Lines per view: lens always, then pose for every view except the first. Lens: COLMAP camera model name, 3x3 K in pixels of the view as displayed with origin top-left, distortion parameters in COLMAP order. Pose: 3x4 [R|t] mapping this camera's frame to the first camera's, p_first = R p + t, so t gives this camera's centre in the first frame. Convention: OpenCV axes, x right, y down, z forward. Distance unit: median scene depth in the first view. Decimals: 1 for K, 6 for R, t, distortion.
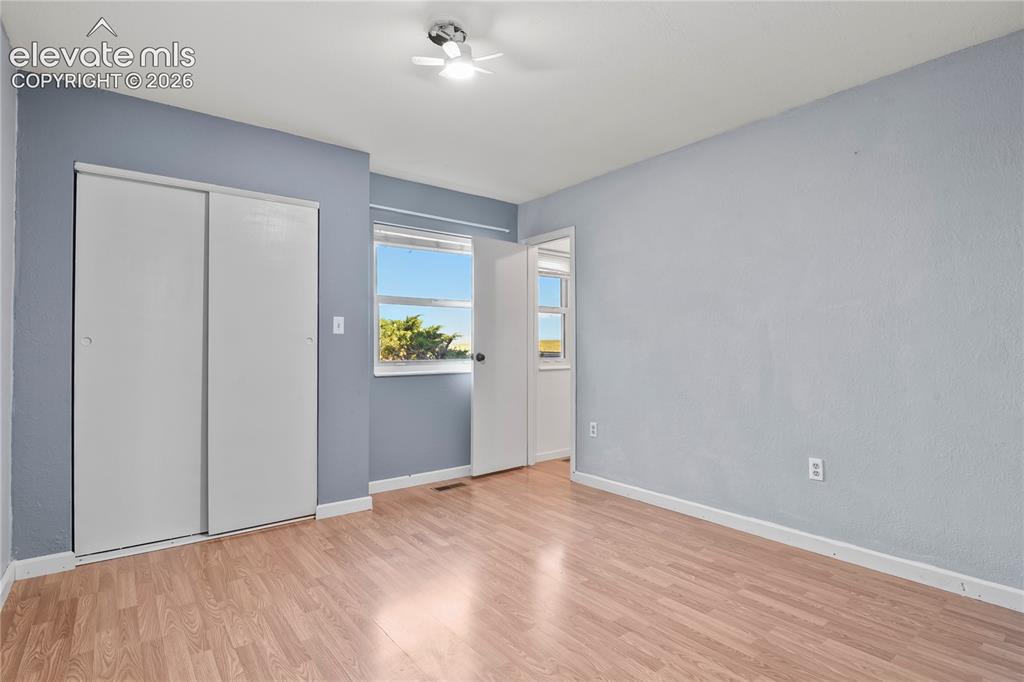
lens RADIAL K [[515.3, 0, 511.4], [0, 515.3, 340.4], [0, 0, 1]] dist [0.002080, -0.000407]
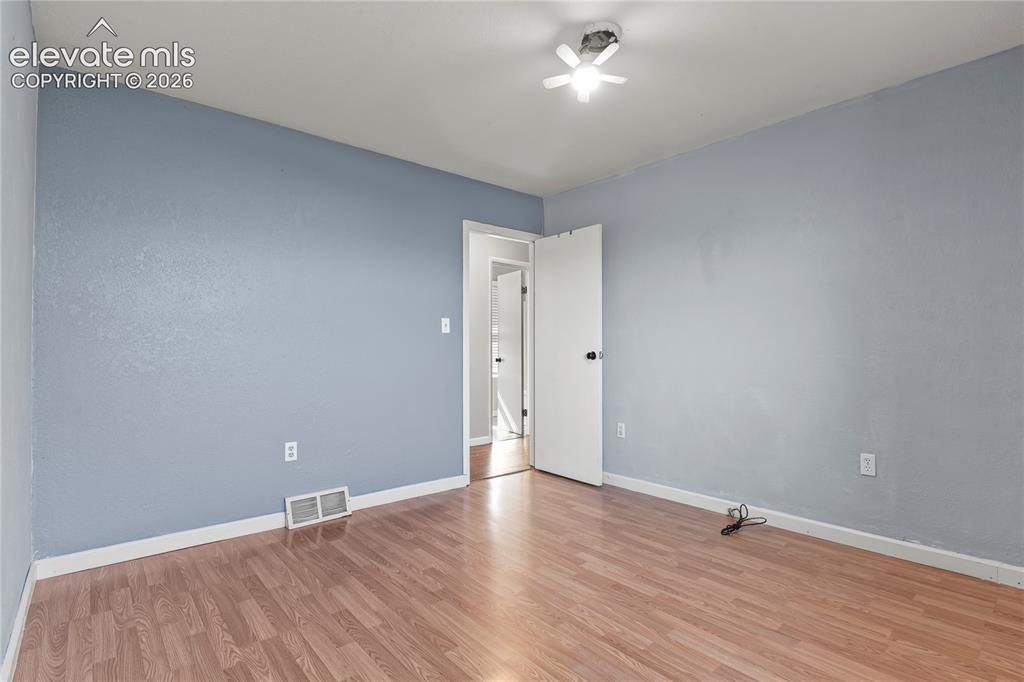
lens RADIAL K [[515.3, 0, 510.8], [0, 515.3, 342.5], [0, 0, 1]] dist [0.002080, -0.000407]
pose [[-0.999015, 0.001614, -0.044339, 0.098354], [0.002566, 0.999767, -0.021421, 0.034224], [0.044294, -0.021514, -0.998787, 1.975975]]
